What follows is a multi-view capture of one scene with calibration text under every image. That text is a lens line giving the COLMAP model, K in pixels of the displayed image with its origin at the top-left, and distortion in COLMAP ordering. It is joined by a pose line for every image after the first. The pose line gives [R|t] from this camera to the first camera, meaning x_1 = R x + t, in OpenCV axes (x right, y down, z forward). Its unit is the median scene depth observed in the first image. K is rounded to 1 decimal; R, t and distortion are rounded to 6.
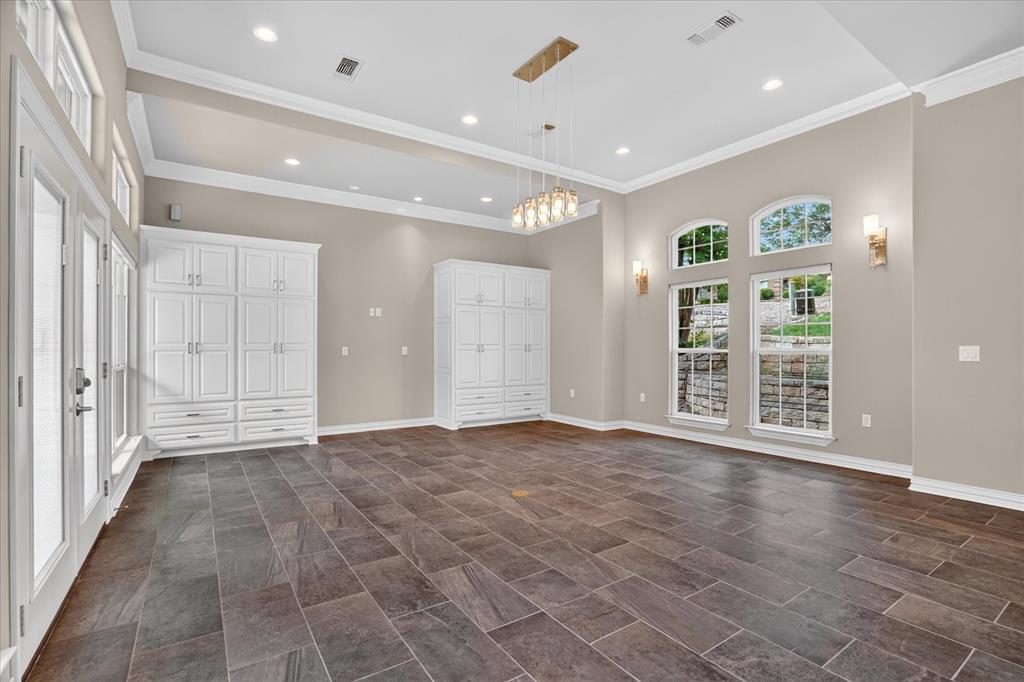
lens RADIAL K [[474.5, 0, 516.0], [0, 474.5, 343.5], [0, 0, 1]] dist [-0.037143, 0.005830]
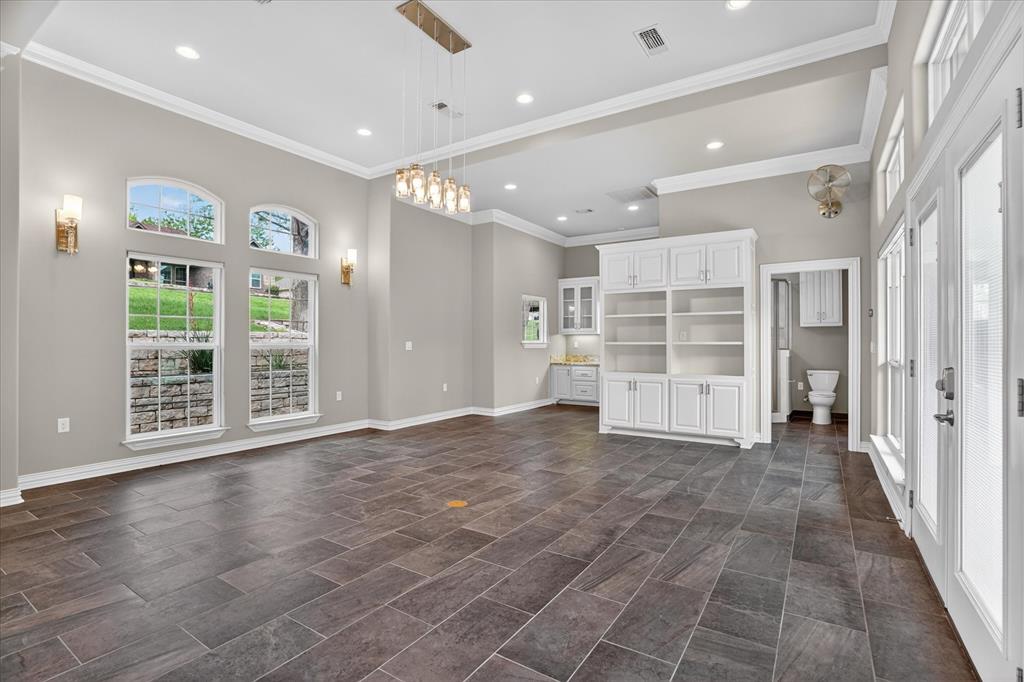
lens RADIAL K [[474.5, 0, 516.0], [0, 474.5, 346.2], [0, 0, 1]] dist [-0.037143, 0.005830]
pose [[-0.382551, -0.002248, 0.923932, -0.911398], [-0.013826, 0.999899, -0.003292, 0.019559], [-0.923831, -0.014034, -0.382543, 1.314062]]
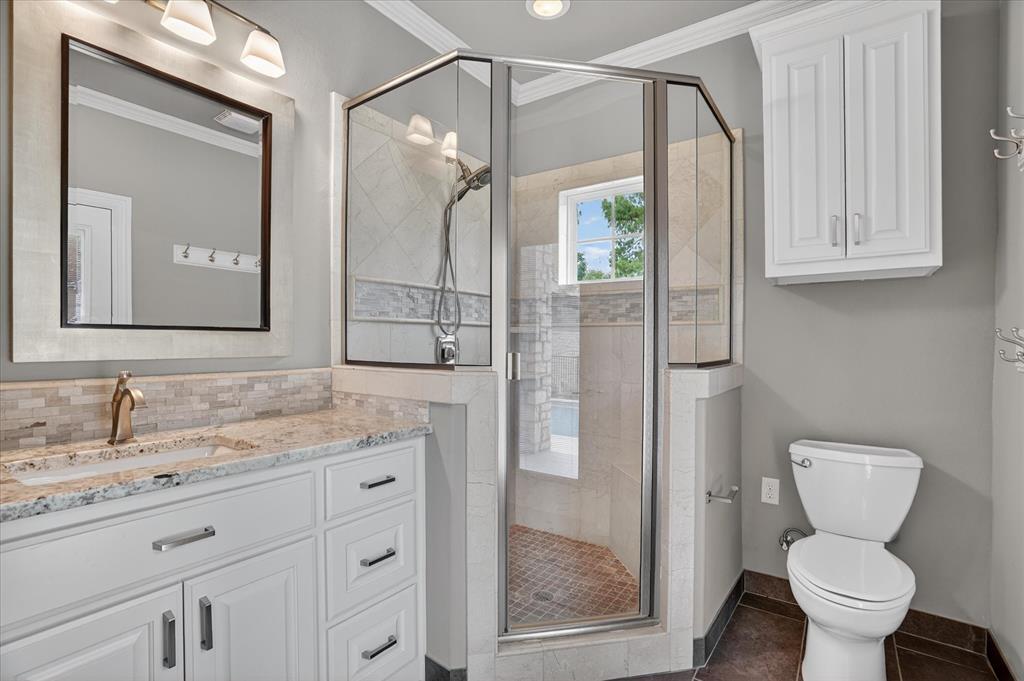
lens RADIAL K [[474.5, 0, 511.5], [0, 474.5, 341.4], [0, 0, 1]] dist [-0.037143, 0.005830]
pose [[-0.340565, -0.013680, 0.940122, -0.526174], [-0.014436, 0.999852, 0.009319, 0.005944], [-0.940110, -0.010398, -0.340712, 0.751785]]
